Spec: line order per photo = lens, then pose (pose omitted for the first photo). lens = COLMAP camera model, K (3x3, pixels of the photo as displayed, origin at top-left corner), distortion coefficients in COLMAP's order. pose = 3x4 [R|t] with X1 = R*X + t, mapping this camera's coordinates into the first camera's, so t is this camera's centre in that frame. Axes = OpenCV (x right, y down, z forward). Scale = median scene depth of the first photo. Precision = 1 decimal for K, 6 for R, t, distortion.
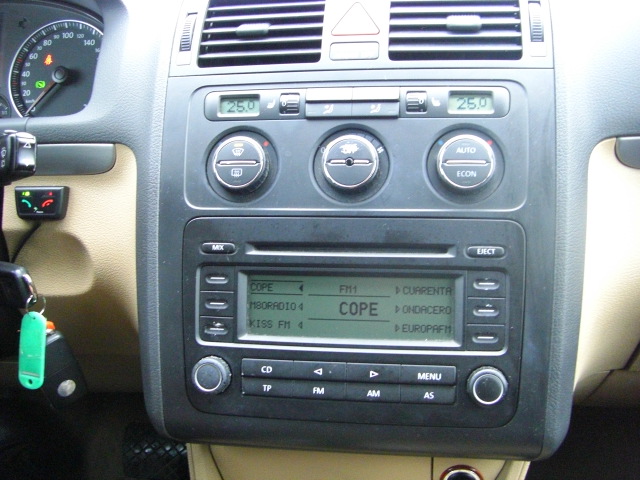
lens RADIAL K [[712.7, 0, 320.0], [0, 712.7, 240.0], [0, 0, 1]] dist [-0.159469, 0.063427]
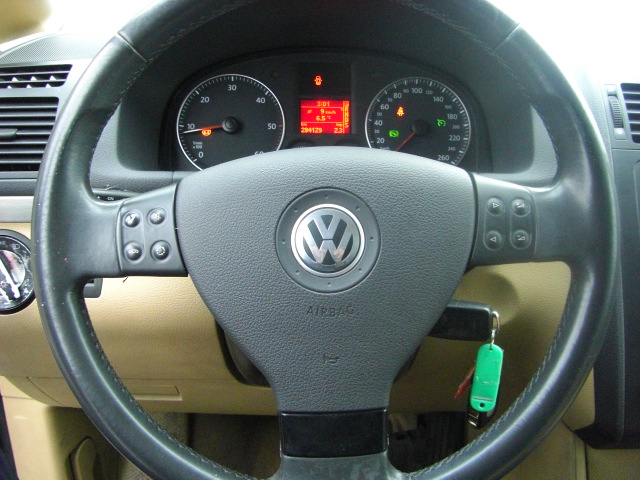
lens RADIAL K [[712.7, 0, 320.0], [0, 712.7, 240.0], [0, 0, 1]] dist [-0.159469, 0.063427]
pose [[0.987174, 0.018083, 0.158622, -0.961405], [-0.013538, 0.999468, -0.029684, -0.031397], [-0.159075, 0.027156, 0.986893, -0.112998]]
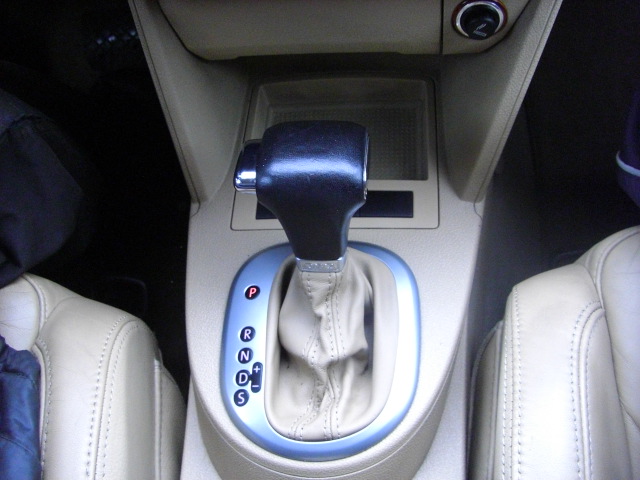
lens RADIAL K [[712.7, 0, 320.0], [0, 712.7, 240.0], [0, 0, 1]] dist [-0.159469, 0.063427]
pose [[0.995613, -0.092007, -0.017013, 0.014818], [0.086732, 0.839289, 0.536722, 0.139070], [-0.035103, -0.535843, 0.843587, 0.234541]]
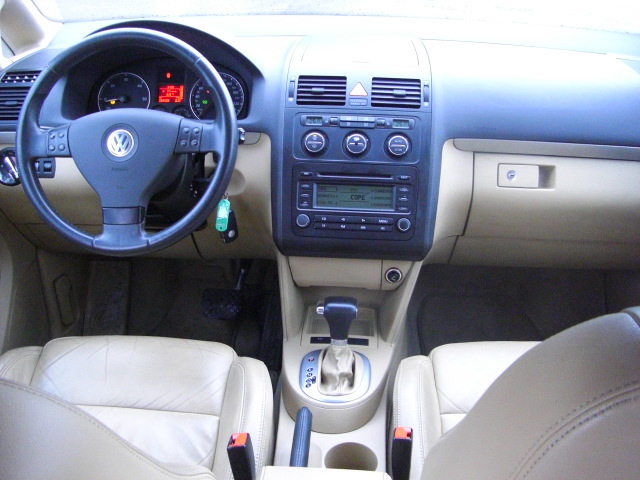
lens RADIAL K [[712.7, 0, 320.0], [0, 712.7, 240.0], [0, 0, 1]] dist [-0.159469, 0.063427]
pose [[0.995151, 0.027106, 0.094553, -0.339454], [-0.028829, 0.999441, 0.016907, 0.214681], [-0.094042, -0.019551, 0.995376, -1.687150]]
